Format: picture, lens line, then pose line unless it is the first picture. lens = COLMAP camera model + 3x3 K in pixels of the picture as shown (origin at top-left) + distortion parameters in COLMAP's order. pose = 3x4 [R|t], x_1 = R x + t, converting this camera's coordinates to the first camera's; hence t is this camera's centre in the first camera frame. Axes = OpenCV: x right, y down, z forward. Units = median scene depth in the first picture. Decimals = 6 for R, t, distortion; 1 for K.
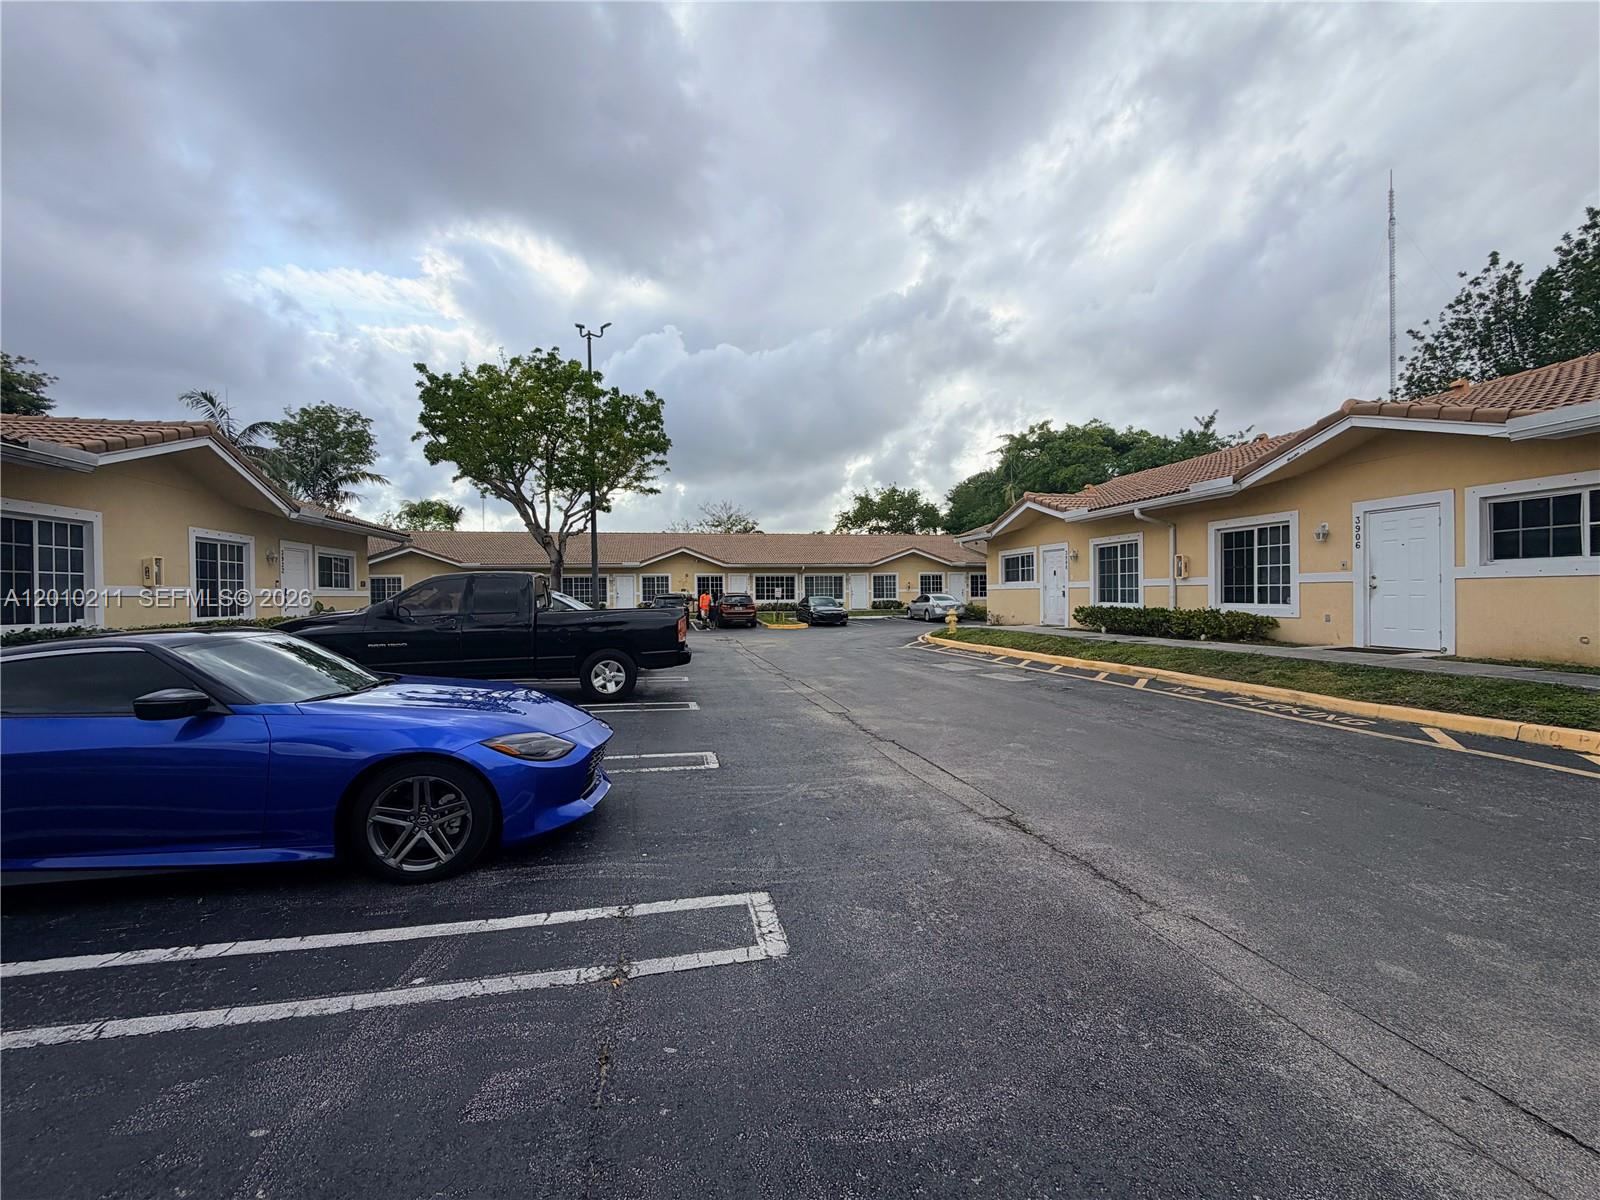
lens RADIAL K [[637.5, 0, 796.8], [0, 637.5, 600.8], [0, 0, 1]] dist [0.000740, 0.000066]
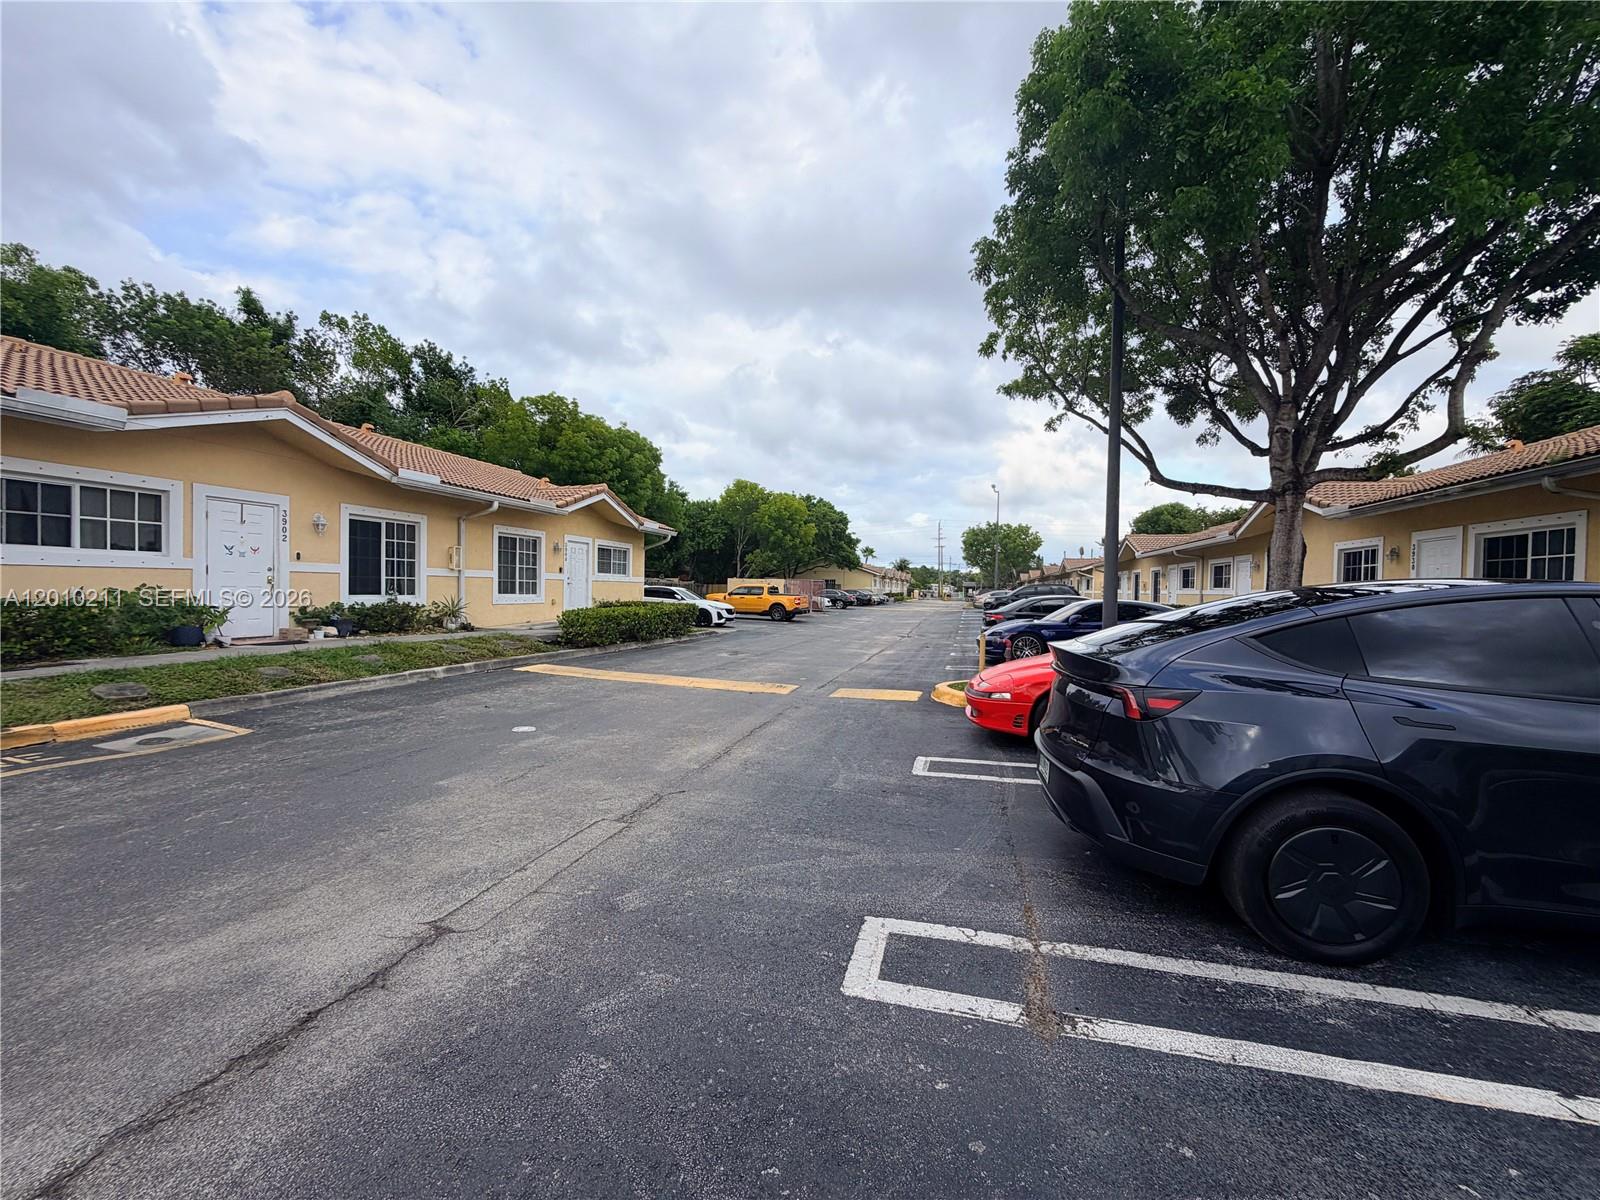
lens RADIAL K [[637.5, 0, 796.8], [0, 637.5, 600.8], [0, 0, 1]] dist [0.000740, 0.000066]
pose [[-0.890724, -0.009059, 0.454454, -0.329799], [0.000567, 0.999778, 0.021042, -0.008298], [-0.454544, 0.019001, -0.890522, 1.631473]]
